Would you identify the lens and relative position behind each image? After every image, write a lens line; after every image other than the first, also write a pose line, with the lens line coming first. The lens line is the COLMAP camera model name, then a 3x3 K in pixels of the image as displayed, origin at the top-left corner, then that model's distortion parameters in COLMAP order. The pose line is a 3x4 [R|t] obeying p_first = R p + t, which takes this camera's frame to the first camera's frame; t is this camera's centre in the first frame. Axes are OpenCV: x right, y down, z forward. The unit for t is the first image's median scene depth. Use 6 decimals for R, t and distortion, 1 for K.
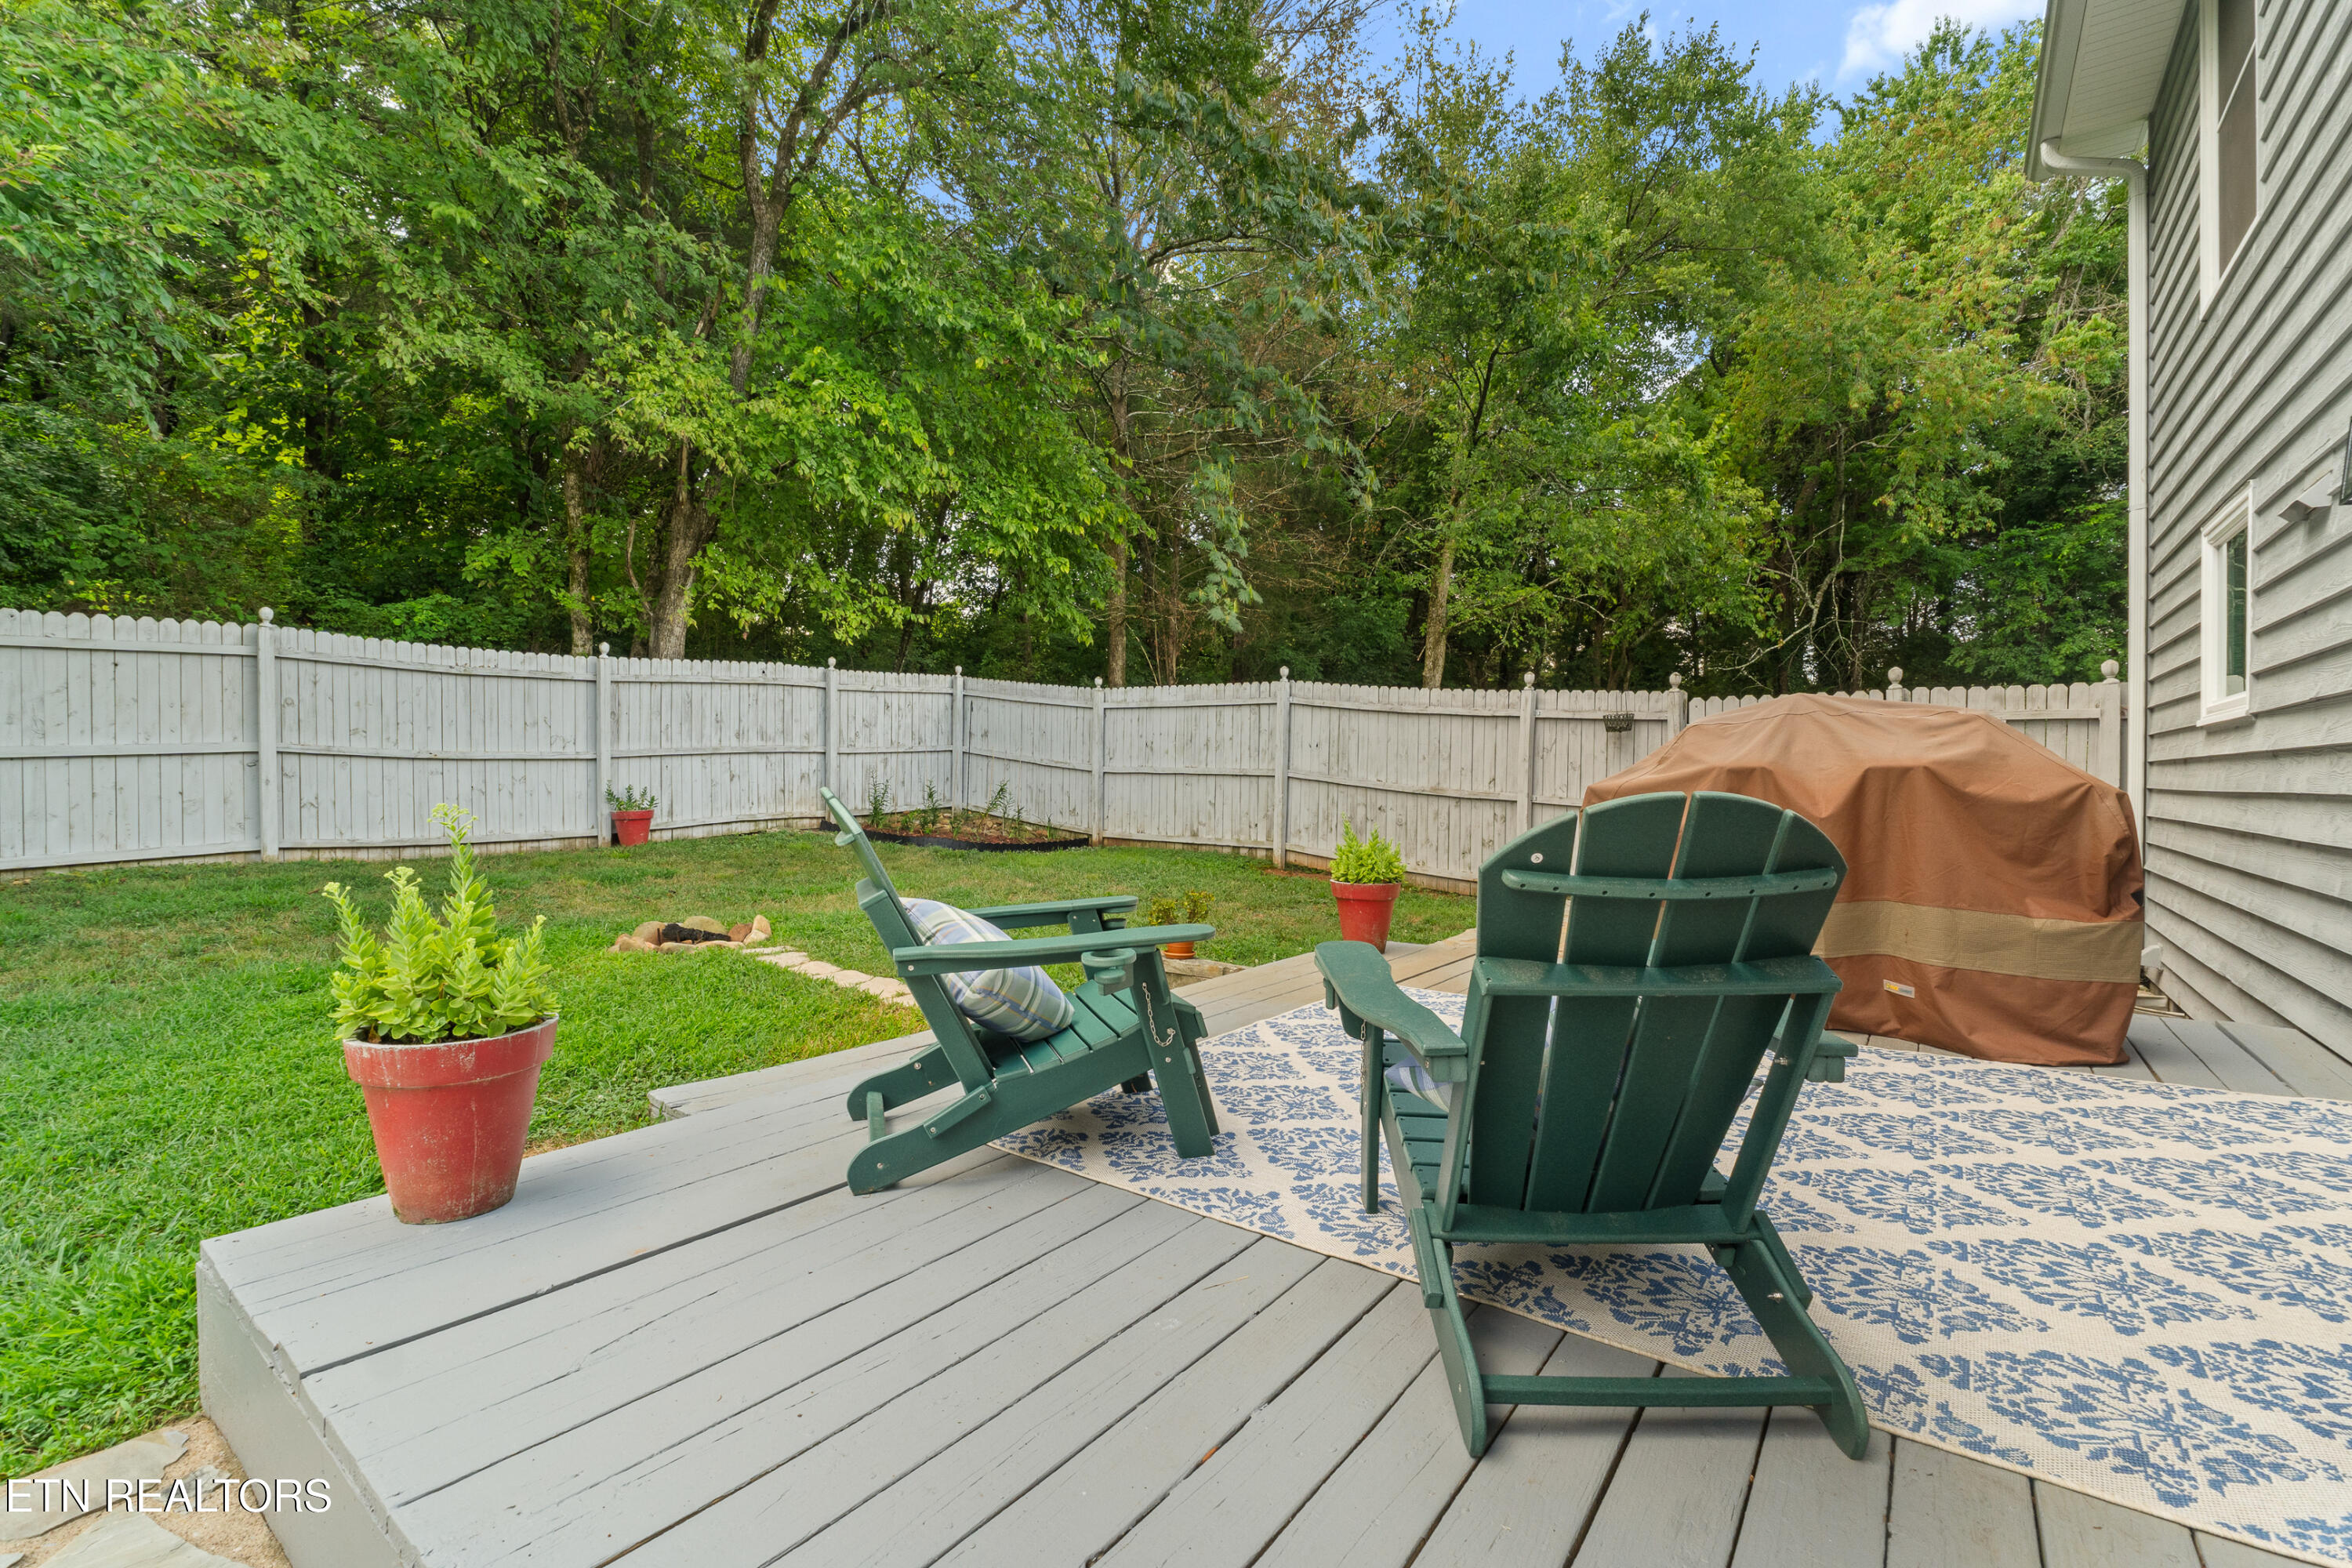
lens RADIAL K [[1002.3, 0, 1176.0], [0, 1002.3, 784.0], [0, 0, 1]] dist [-0.004328, -0.000559]
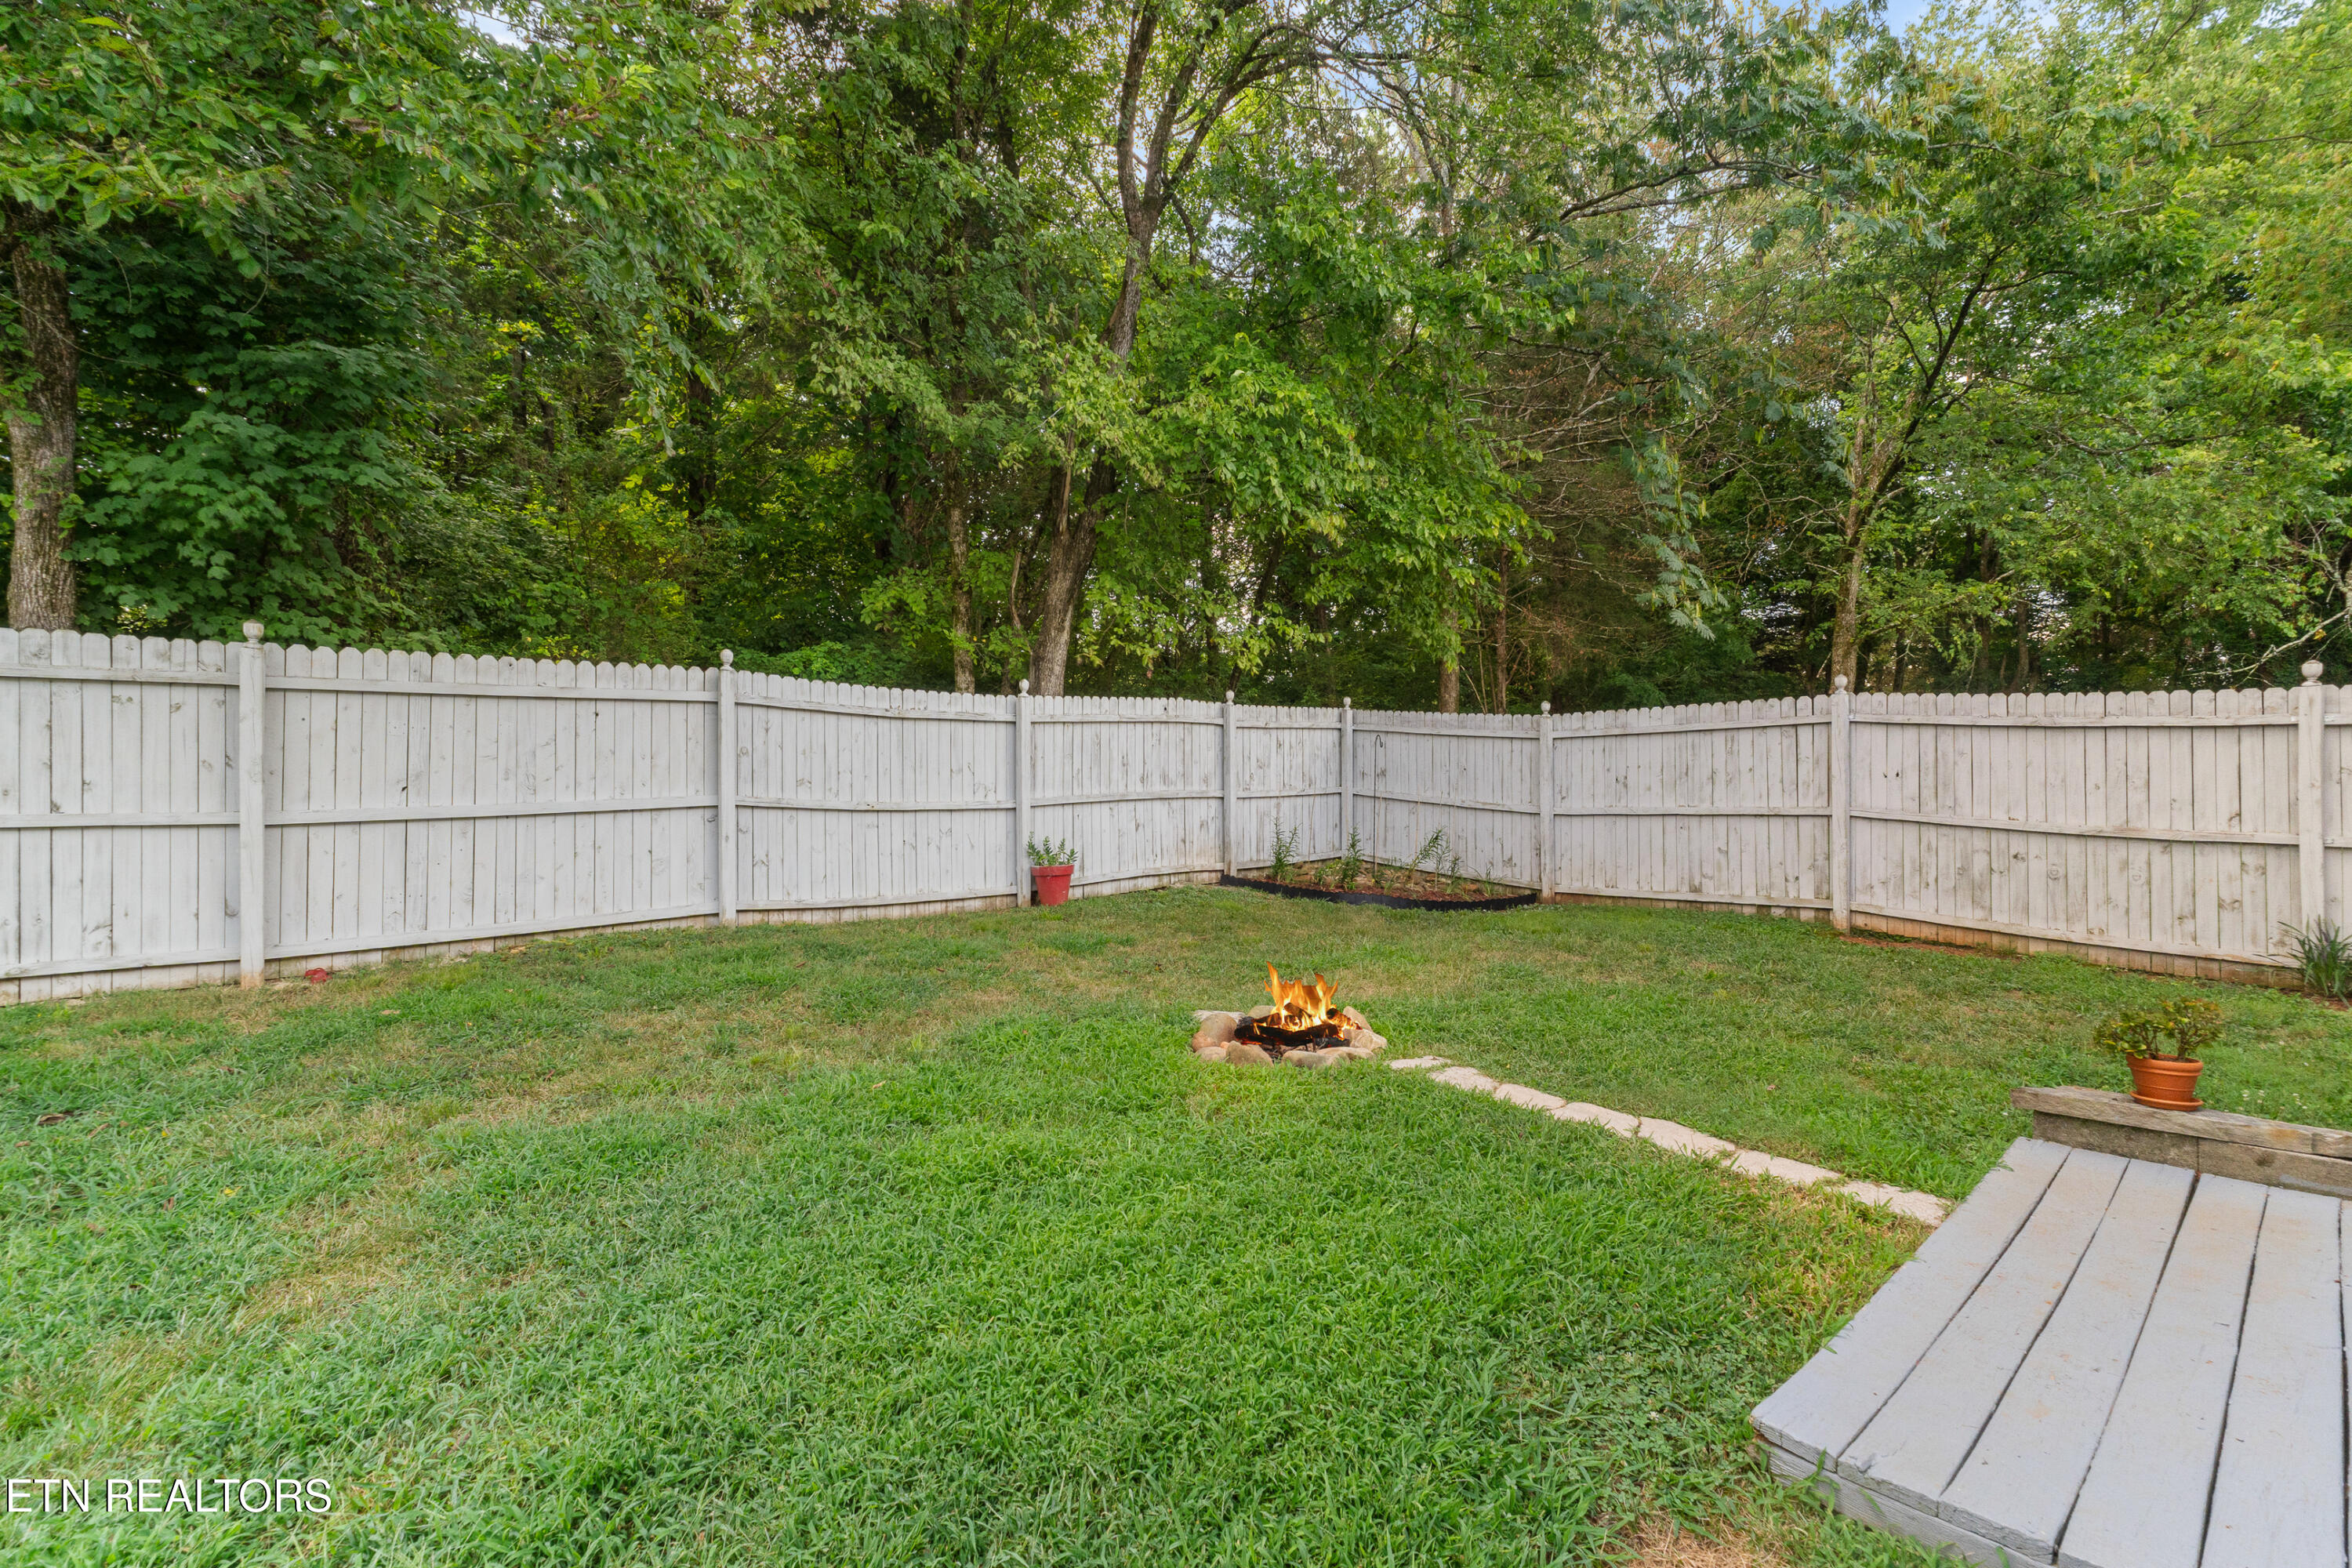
lens RADIAL K [[1007.9, 0, 1176.0], [0, 1007.9, 784.0], [0, 0, 1]] dist [-0.002446, -0.000313]
pose [[0.979797, -0.022234, -0.198756, -0.237884], [0.013241, 0.998832, -0.046465, -0.002591], [0.199557, 0.042895, 0.978947, 0.128846]]
